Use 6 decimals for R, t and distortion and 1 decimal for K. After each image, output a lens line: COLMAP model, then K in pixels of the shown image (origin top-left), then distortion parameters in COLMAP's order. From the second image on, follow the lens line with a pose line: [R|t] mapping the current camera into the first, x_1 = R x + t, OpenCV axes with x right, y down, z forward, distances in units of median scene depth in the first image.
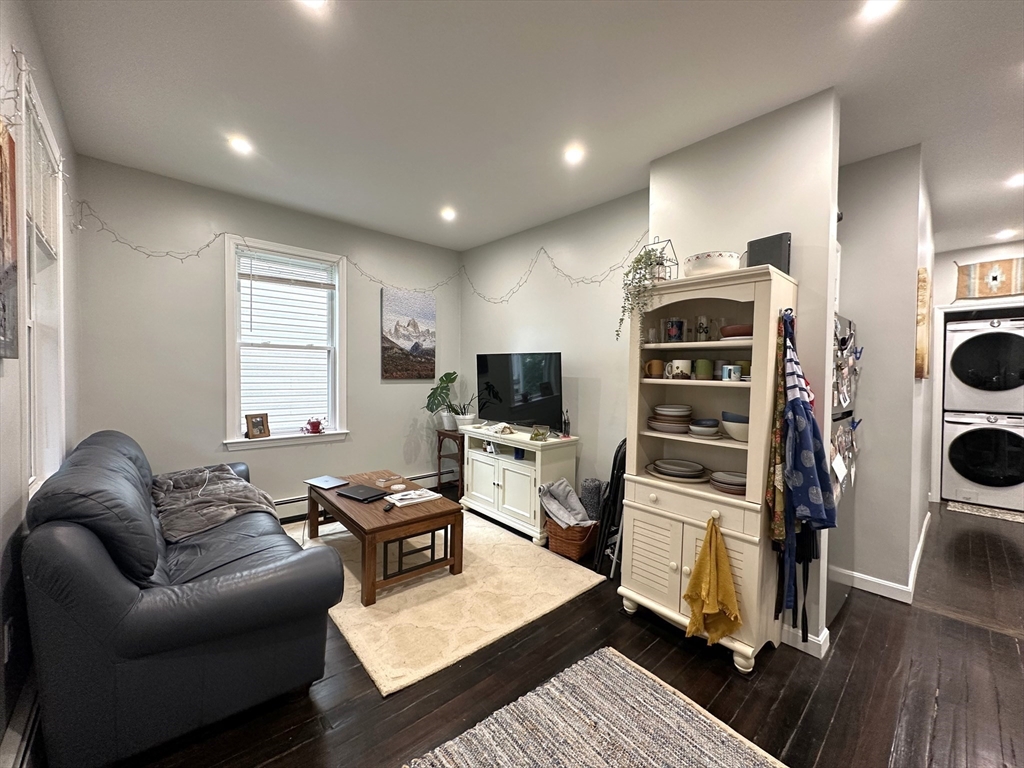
lens RADIAL K [[411.0, 0, 512.0], [0, 411.0, 384.0], [0, 0, 1]] dist [0.000416, 0.000046]
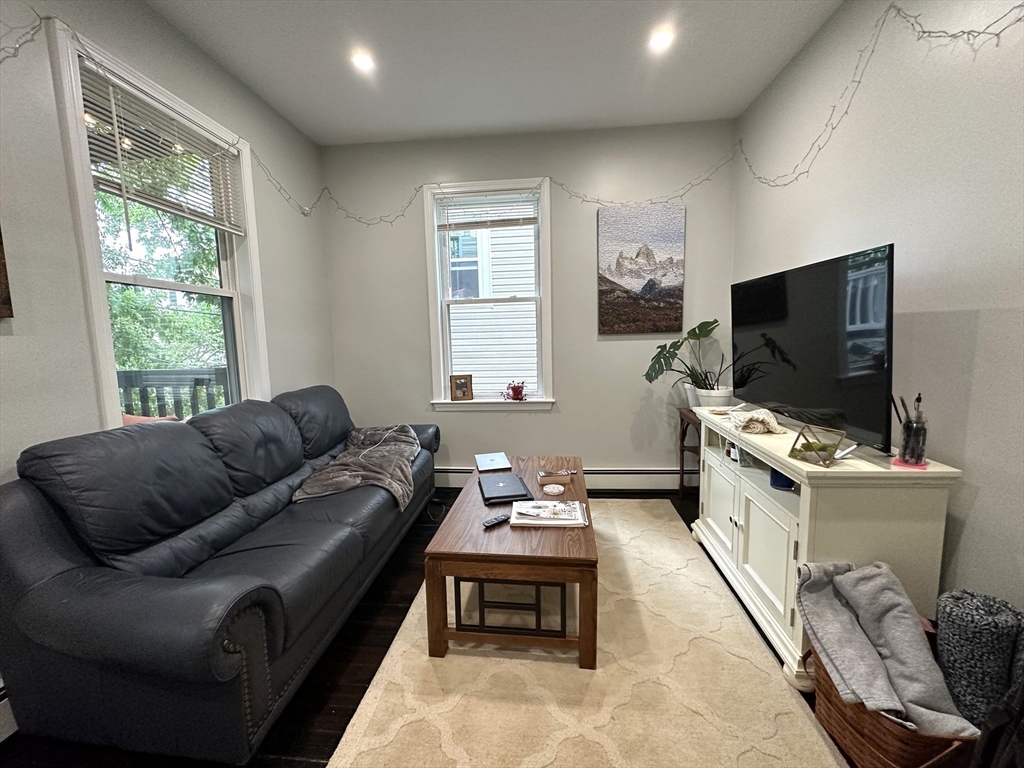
lens RADIAL K [[409.6, 0, 512.0], [0, 409.6, 384.0], [0, 0, 1]] dist [-0.000602, 0.000304]
pose [[0.679734, 0.054675, -0.731418, 0.147649], [0.014329, 0.996037, 0.087773, 0.011920], [0.733318, -0.070143, 0.676257, 0.433596]]
